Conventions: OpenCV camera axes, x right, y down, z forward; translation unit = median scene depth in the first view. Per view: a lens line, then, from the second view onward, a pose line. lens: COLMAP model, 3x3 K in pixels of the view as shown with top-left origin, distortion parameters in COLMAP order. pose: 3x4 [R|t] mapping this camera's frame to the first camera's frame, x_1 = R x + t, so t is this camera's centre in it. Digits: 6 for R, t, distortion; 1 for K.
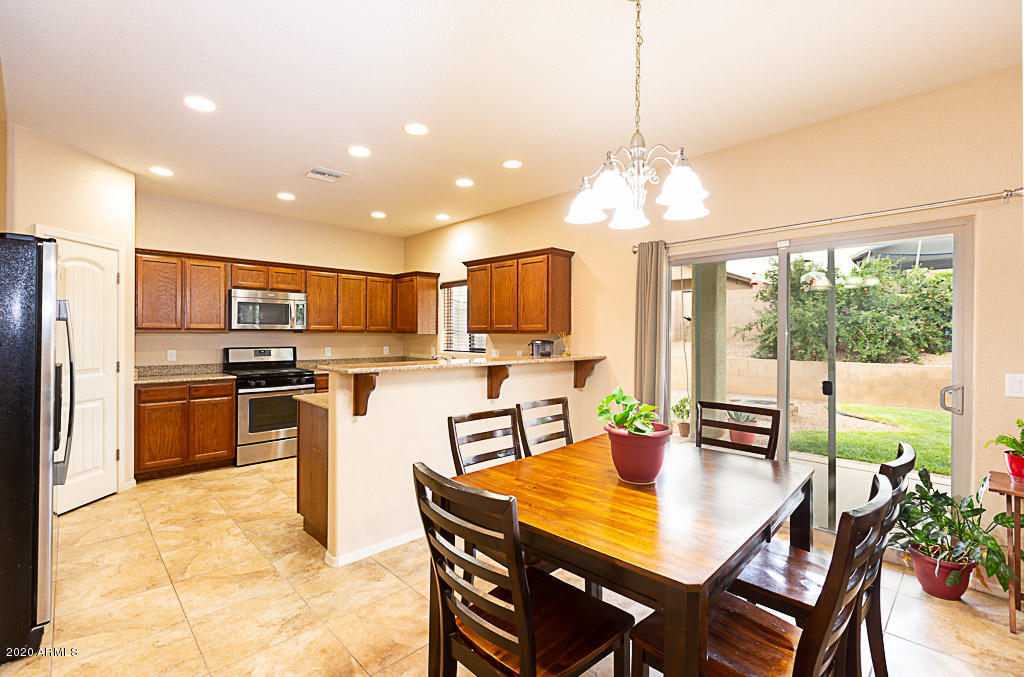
lens RADIAL K [[456.9, 0, 512.0], [0, 456.9, 338.5], [0, 0, 1]] dist [0.001042, 0.000116]
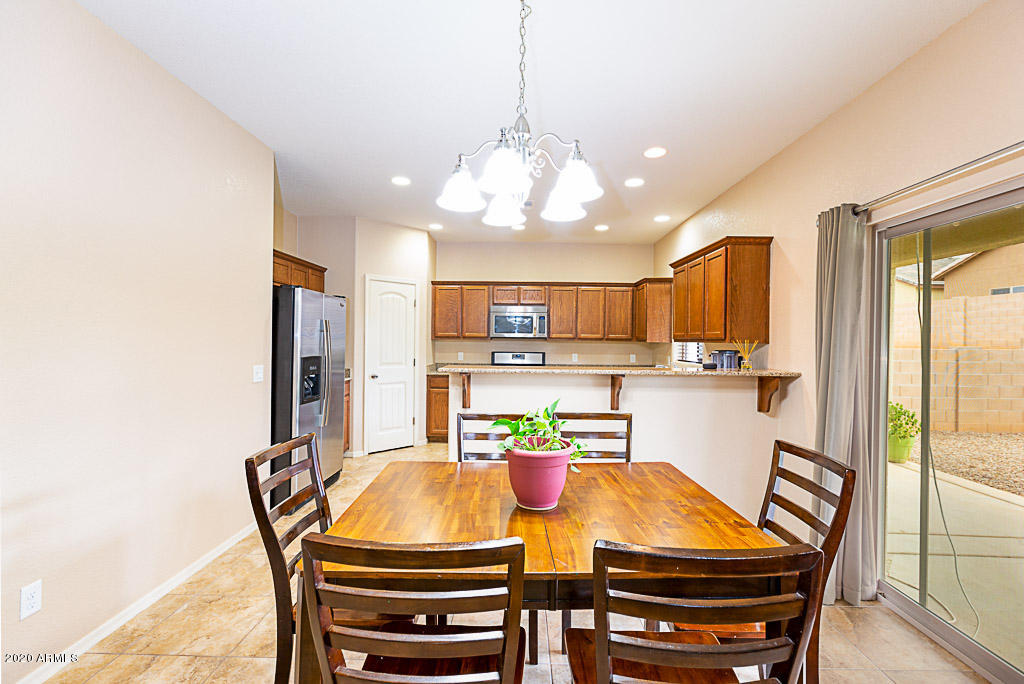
lens RADIAL K [[461.4, 0, 518.3], [0, 461.4, 343.0], [0, 0, 1]] dist [-0.002119, 0.000449]
pose [[0.708004, 0.007325, -0.706170, 0.398551], [-0.015095, 0.999875, -0.004762, 0.000789], [0.706047, 0.014032, 0.708026, 0.151597]]
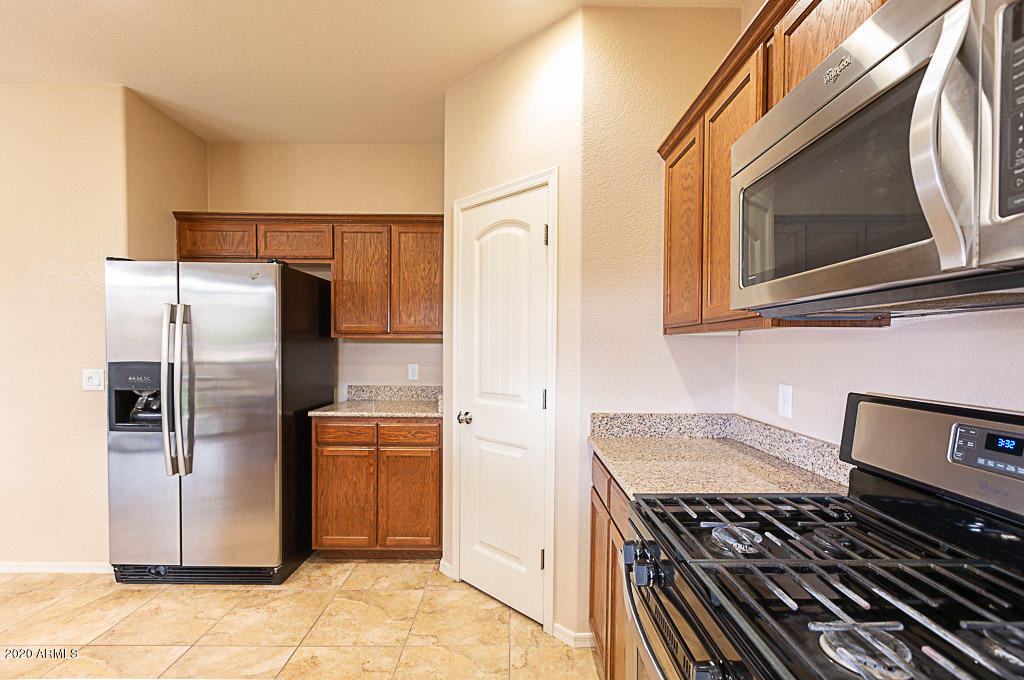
lens RADIAL K [[471.7, 0, 512.6], [0, 471.7, 352.5], [0, 0, 1]] dist [-0.000192, -0.000016]
pose [[-0.693633, -0.001095, -0.720328, -0.385941], [-0.018551, 0.999694, 0.016344, -0.001174], [0.720090, 0.024700, -0.693441, 1.215484]]
